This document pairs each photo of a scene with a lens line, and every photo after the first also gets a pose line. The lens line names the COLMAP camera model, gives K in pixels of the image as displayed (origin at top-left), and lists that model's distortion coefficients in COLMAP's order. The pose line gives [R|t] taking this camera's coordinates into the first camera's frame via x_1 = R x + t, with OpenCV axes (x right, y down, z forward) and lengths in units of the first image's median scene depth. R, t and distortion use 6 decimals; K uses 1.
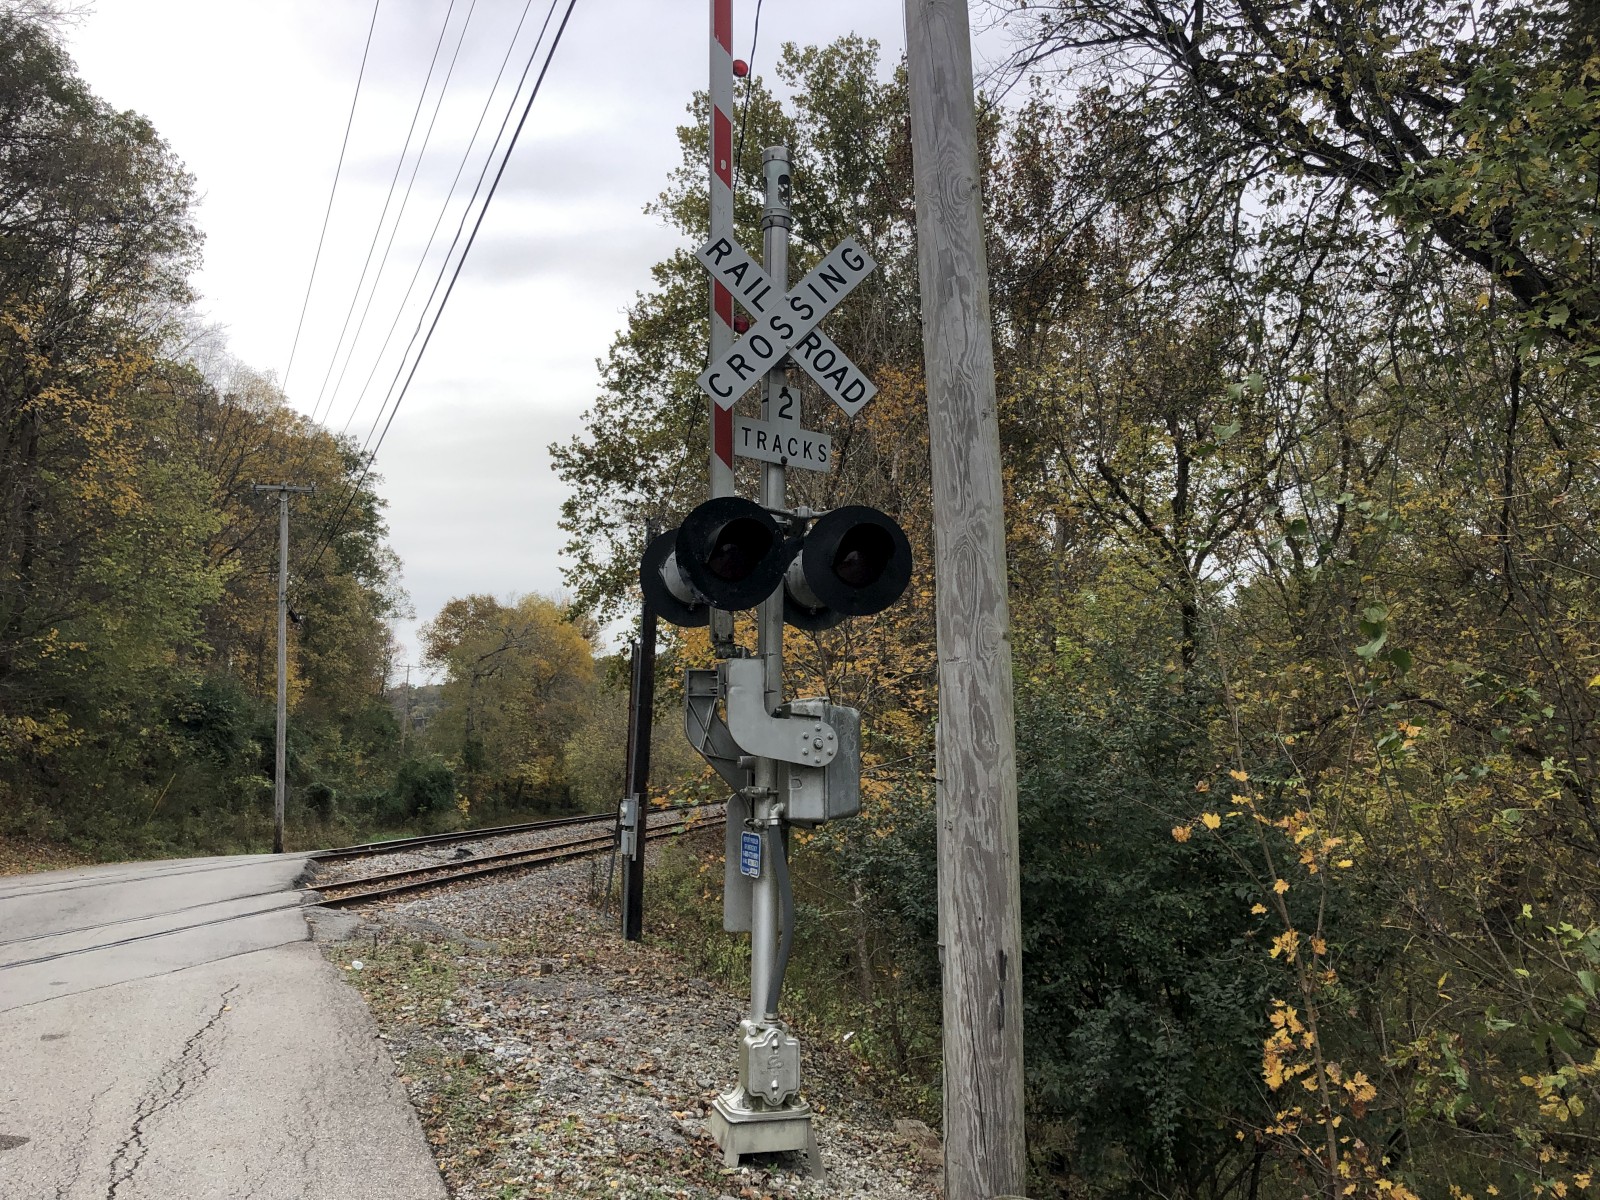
lens RADIAL K [[1249.7, 0, 787.0], [0, 1249.7, 568.2], [0, 0, 1]] dist [0.060450, -0.066897]
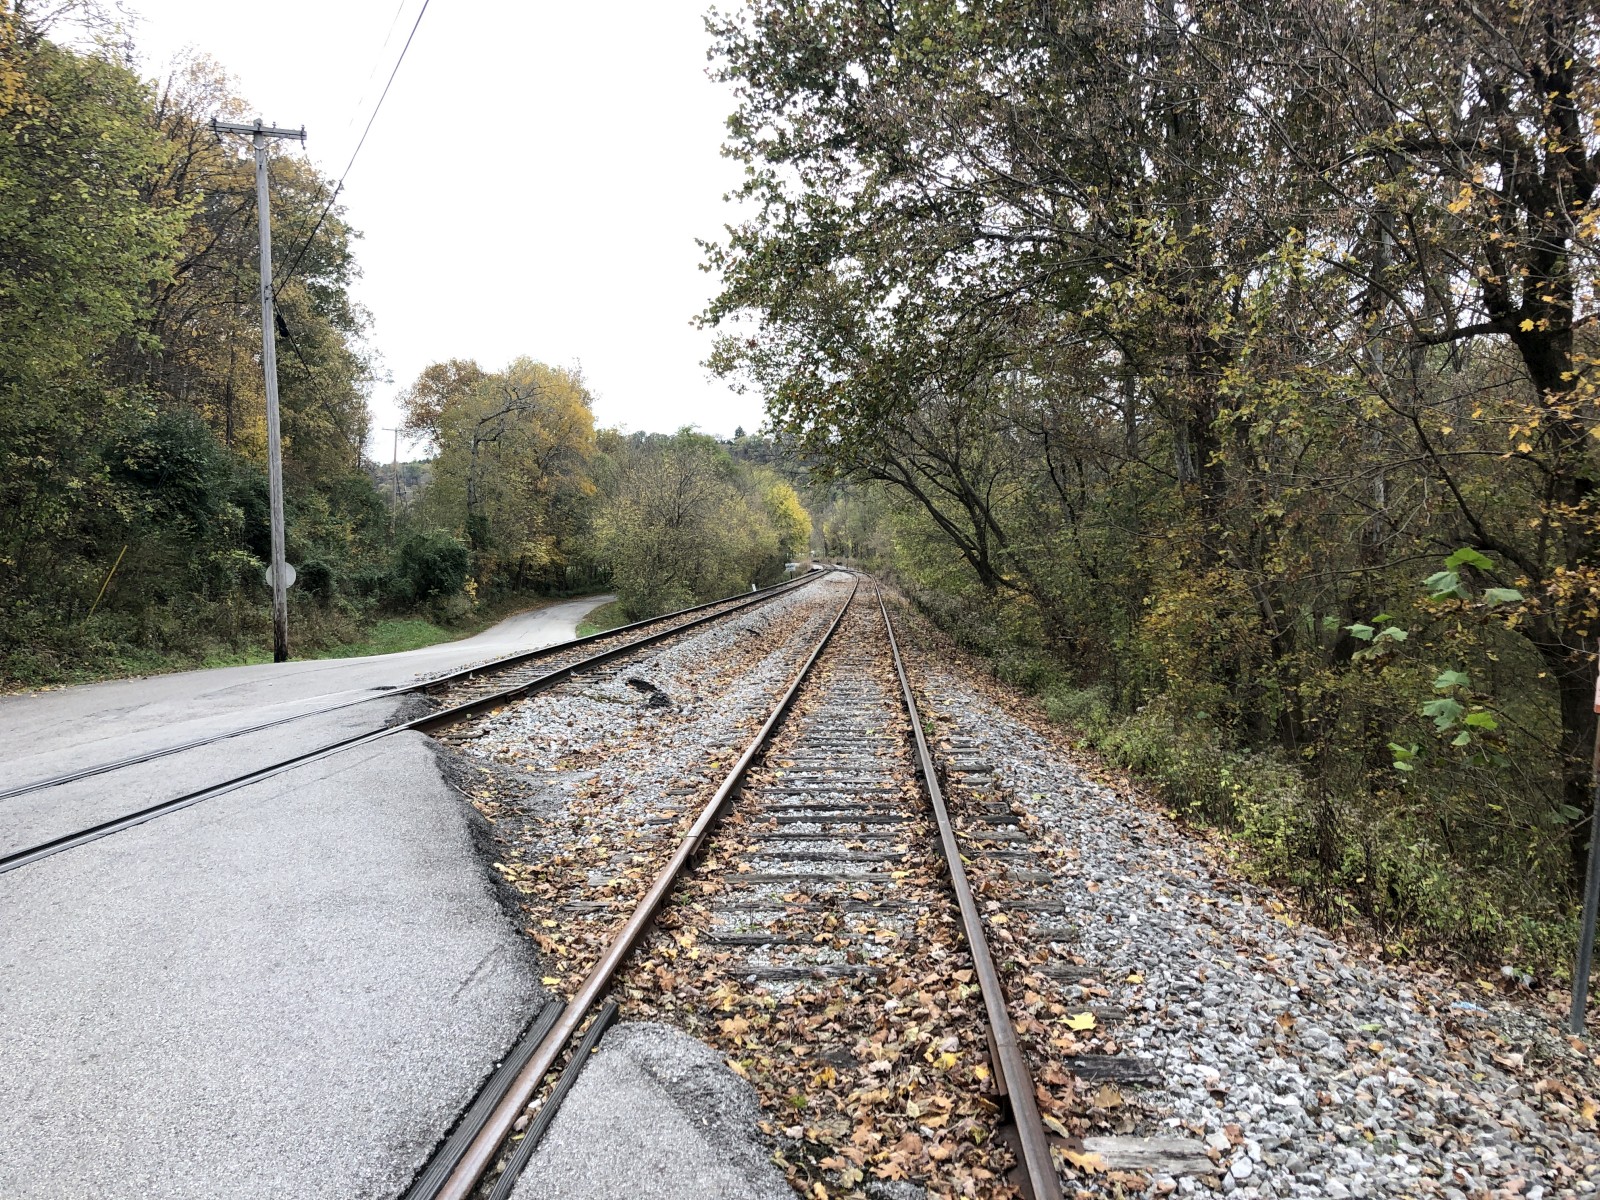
lens RADIAL K [[1312.3, 0, 811.7], [0, 1312.3, 570.4], [0, 0, 1]] dist [0.036118, -0.046167]
pose [[0.999634, 0.011247, 0.024598, -0.265448], [-0.015312, 0.984994, 0.171911, 0.096332], [-0.022295, -0.172224, 0.984805, 0.581825]]
